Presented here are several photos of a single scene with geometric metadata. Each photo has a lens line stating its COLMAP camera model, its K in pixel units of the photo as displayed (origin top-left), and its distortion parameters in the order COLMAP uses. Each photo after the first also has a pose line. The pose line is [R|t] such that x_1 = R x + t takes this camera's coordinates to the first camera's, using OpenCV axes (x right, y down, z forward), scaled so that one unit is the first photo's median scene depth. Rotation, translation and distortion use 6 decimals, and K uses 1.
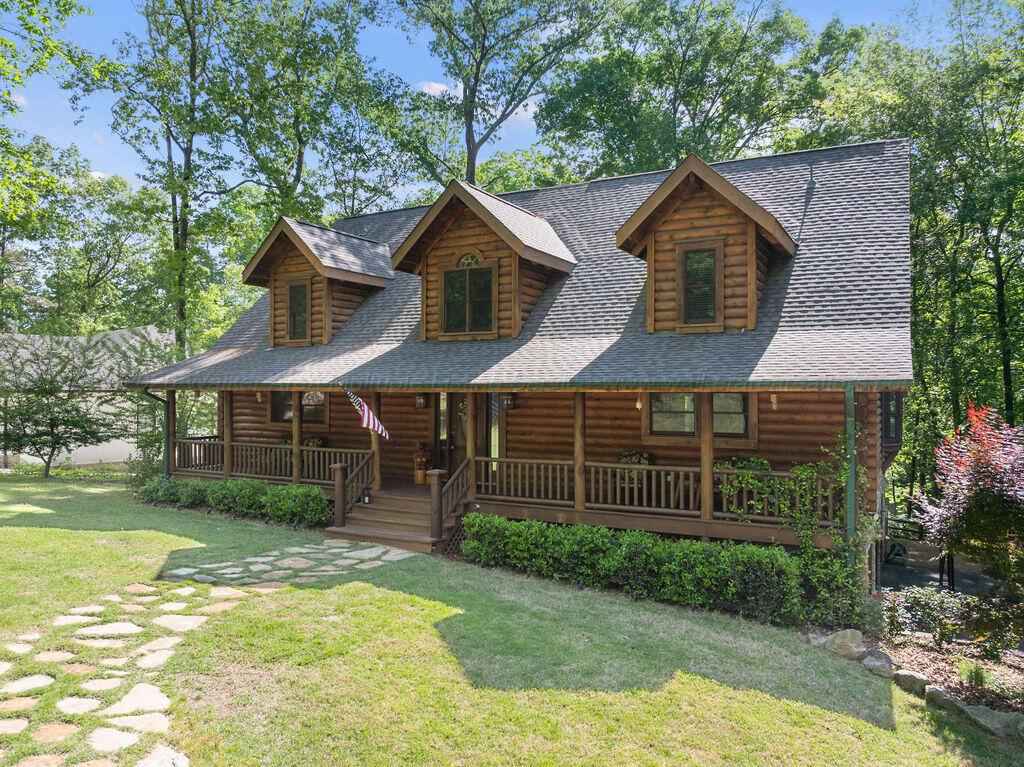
lens RADIAL K [[728.1, 0, 512.0], [0, 728.1, 383.5], [0, 0, 1]] dist [-0.020143, -0.001187]
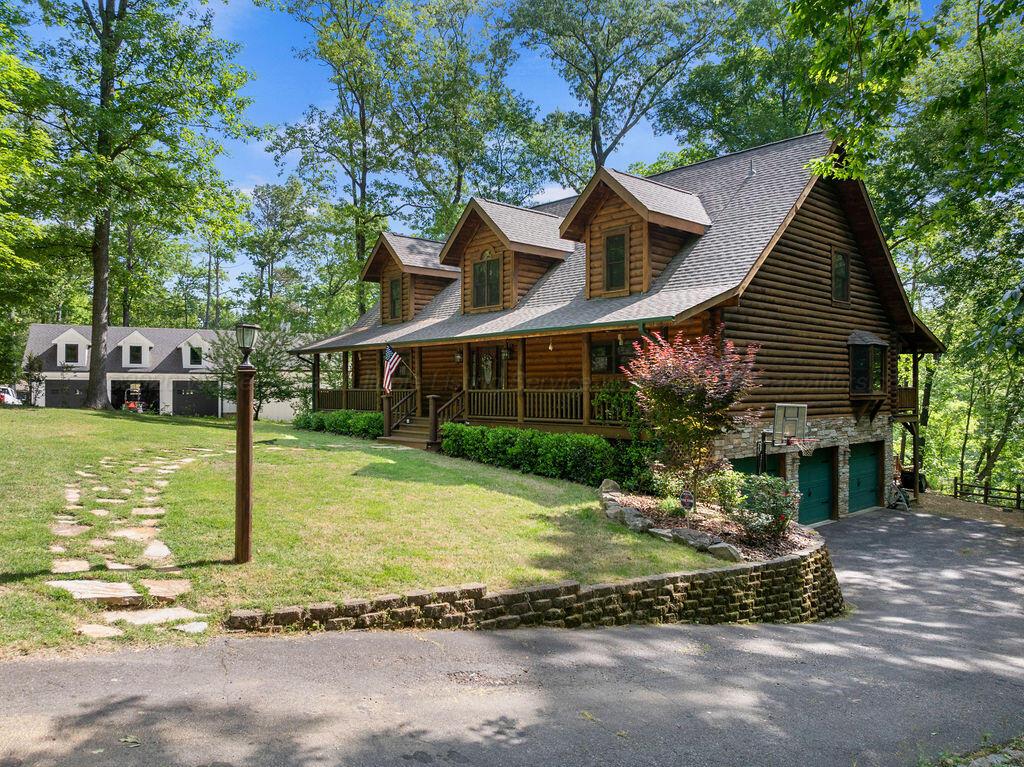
lens RADIAL K [[723.5, 0, 512.0], [0, 723.5, 383.5], [0, 0, 1]] dist [0.007837, -0.041803]
pose [[0.943704, -0.001930, -0.330786, 0.465873], [0.001782, 0.999998, -0.000749, 0.082499], [0.330787, 0.000117, 0.943705, -0.302562]]
